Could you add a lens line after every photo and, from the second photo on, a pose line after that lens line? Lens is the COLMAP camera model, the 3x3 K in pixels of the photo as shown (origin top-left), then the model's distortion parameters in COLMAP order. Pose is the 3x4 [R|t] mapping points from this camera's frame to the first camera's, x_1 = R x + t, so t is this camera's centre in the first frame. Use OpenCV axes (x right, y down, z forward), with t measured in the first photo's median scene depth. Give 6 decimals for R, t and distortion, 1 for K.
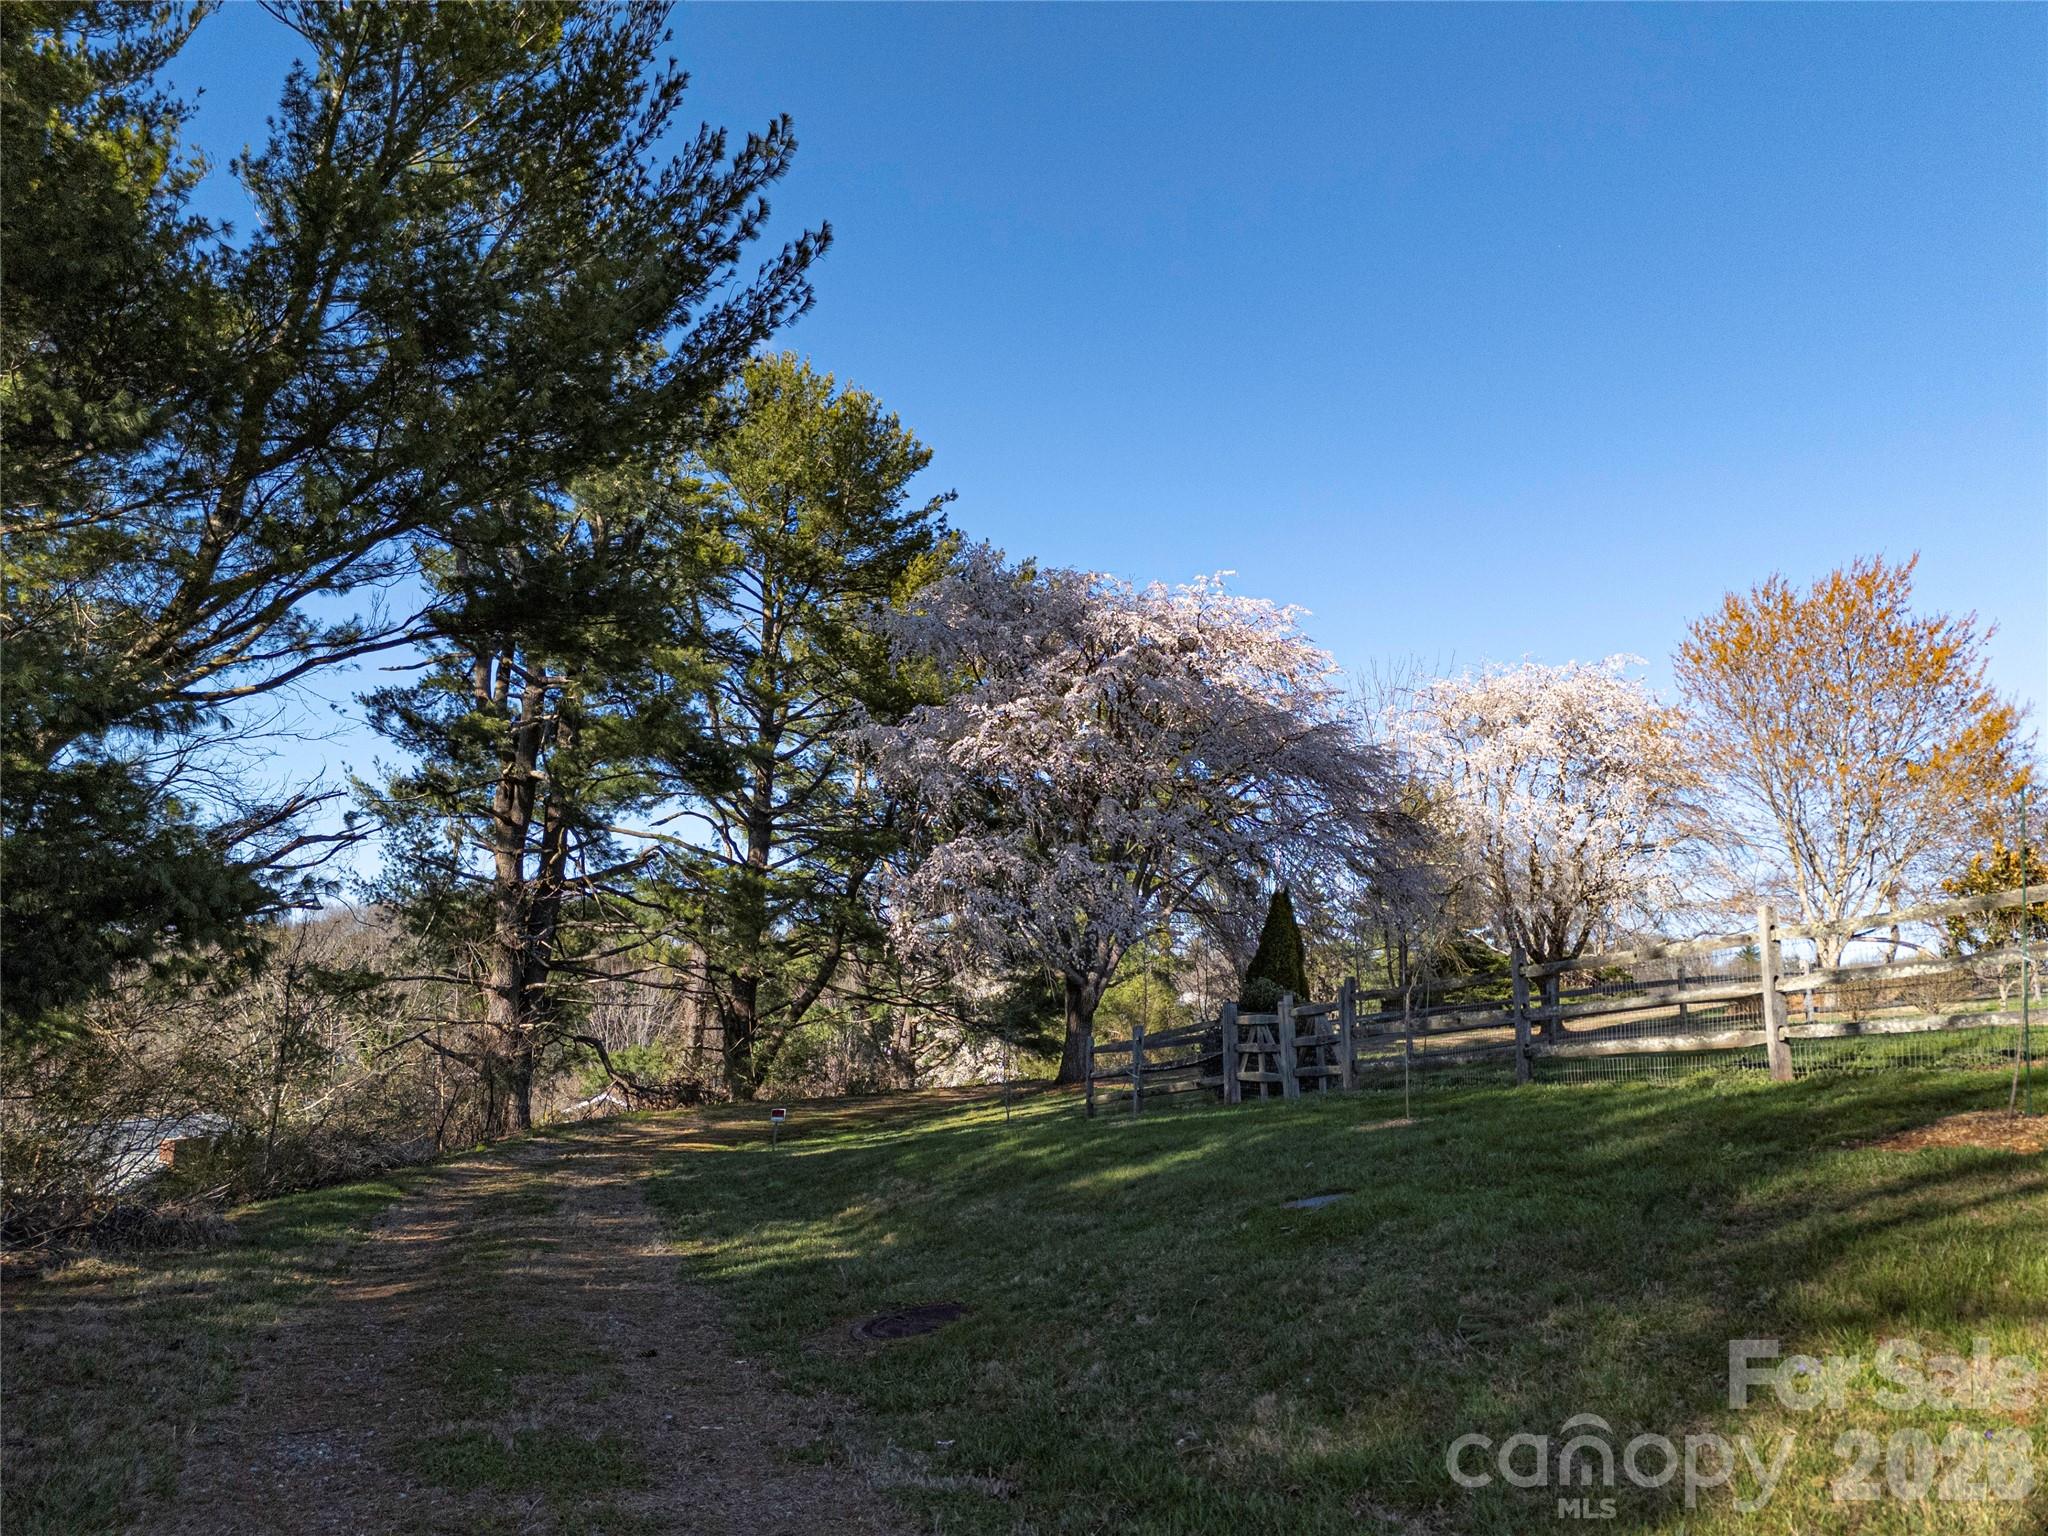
lens RADIAL K [[1466.7, 0, 1044.1], [0, 1466.7, 770.2], [0, 0, 1]] dist [0.066128, -0.001552]
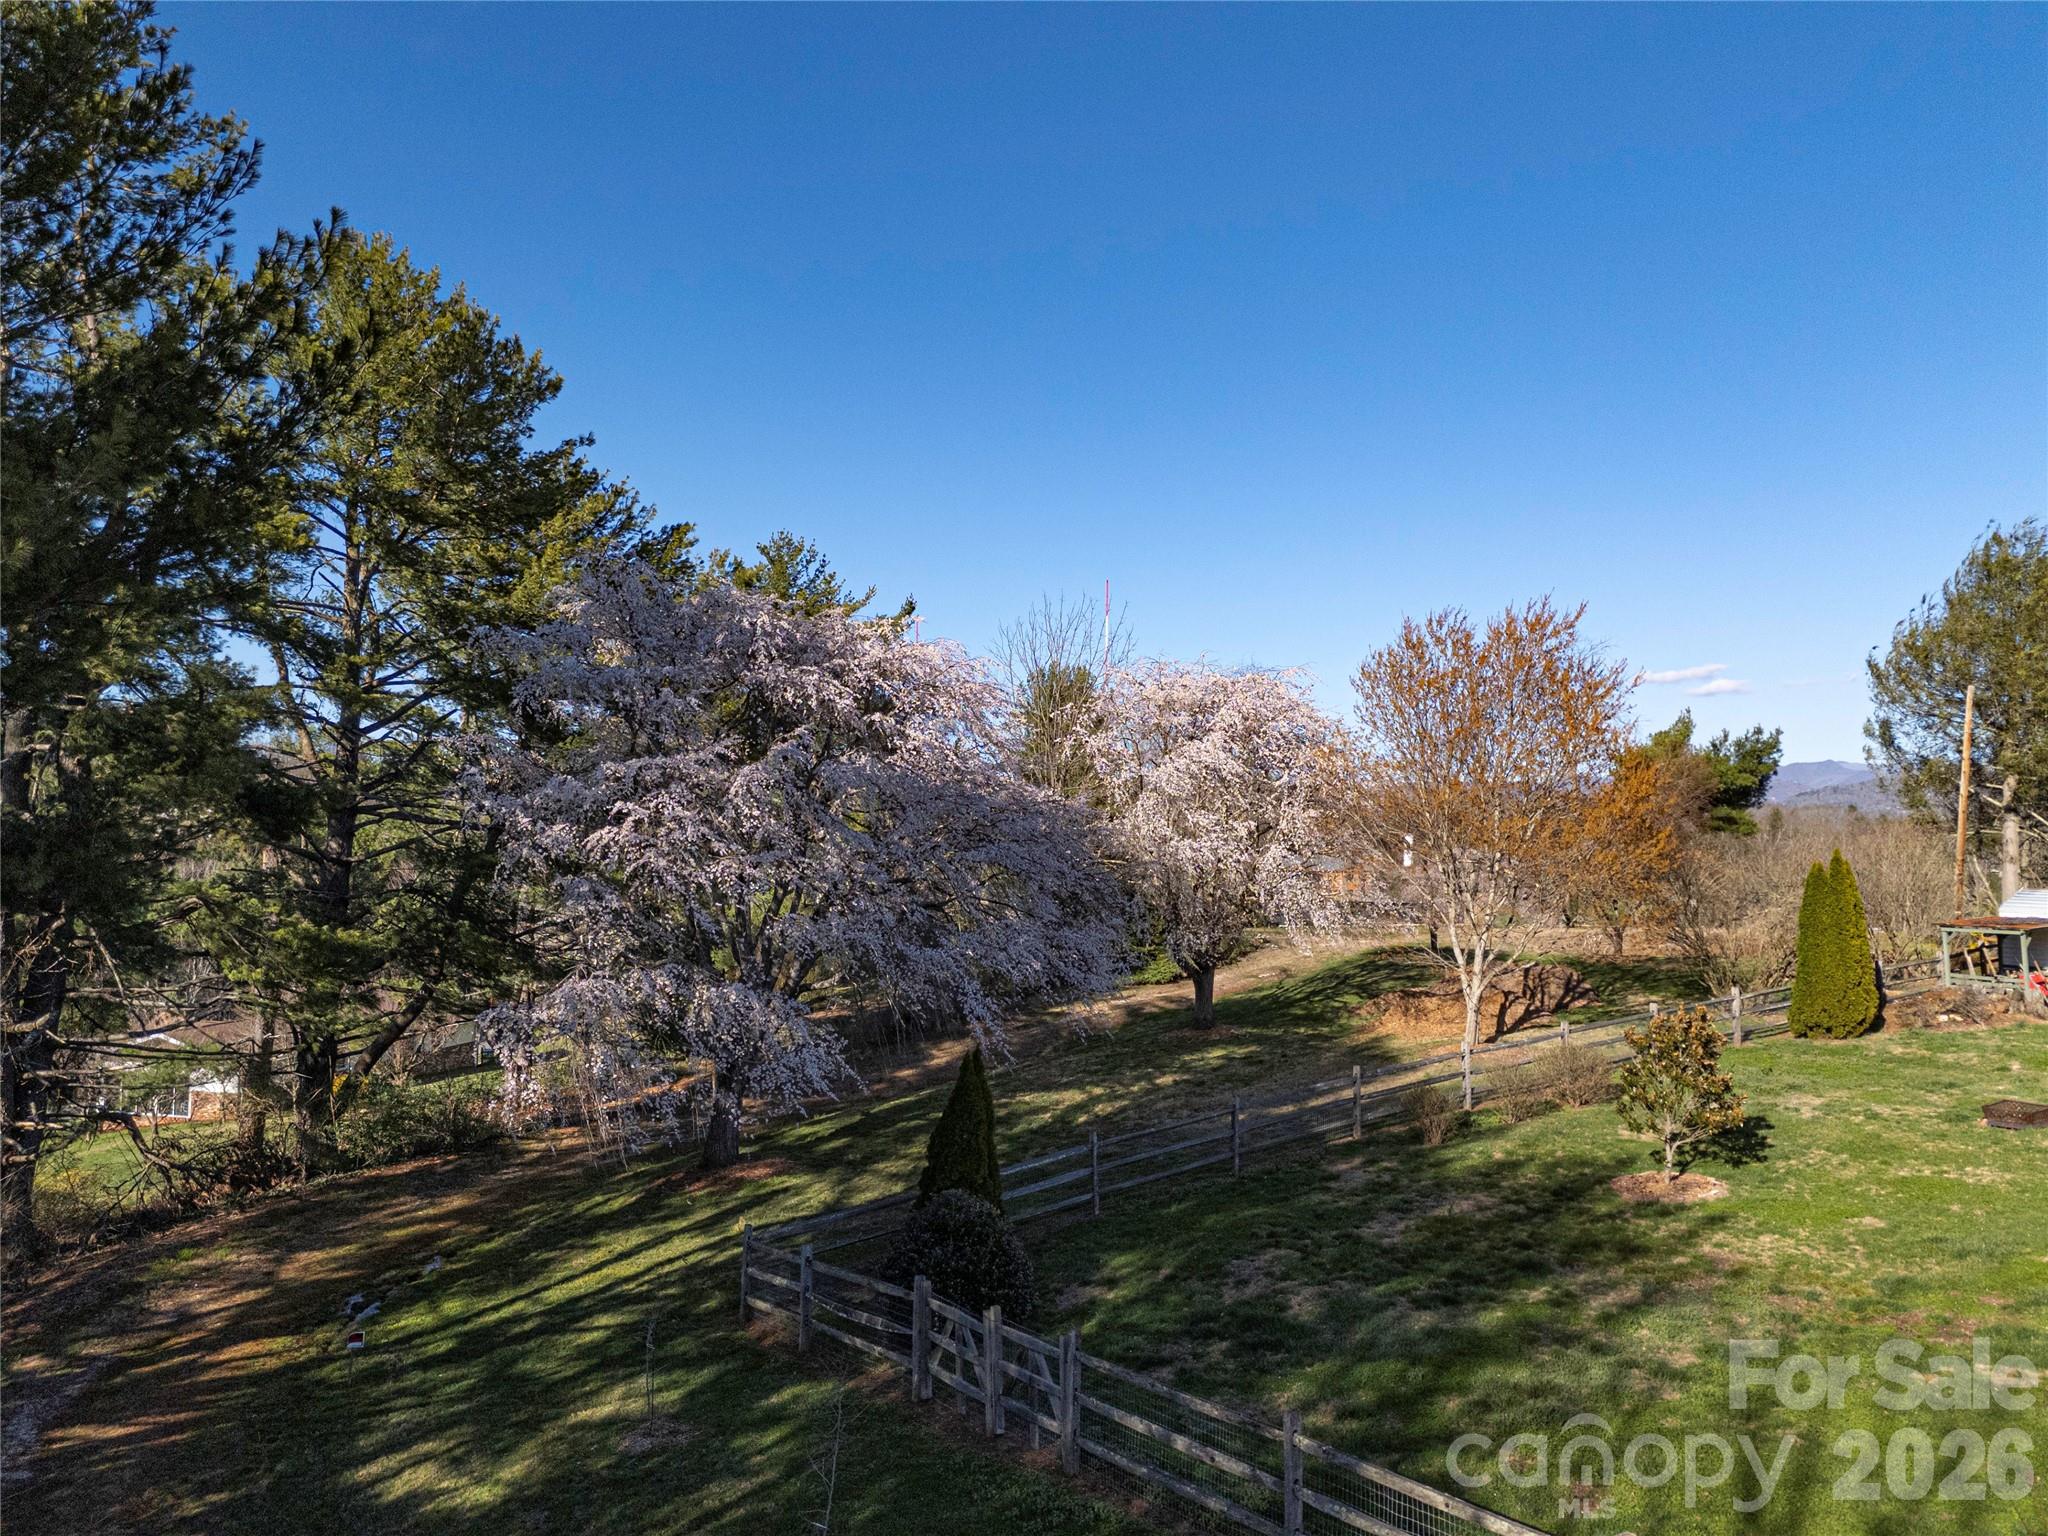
lens RADIAL K [[1483.7, 0, 1028.2], [0, 1483.7, 736.2], [0, 0, 1]] dist [0.021153, -0.005325]
pose [[0.972215, 0.019945, 0.233238, -0.011188], [-0.044213, 0.994076, 0.099288, -0.115437], [-0.229876, -0.106841, 0.967338, 0.089260]]
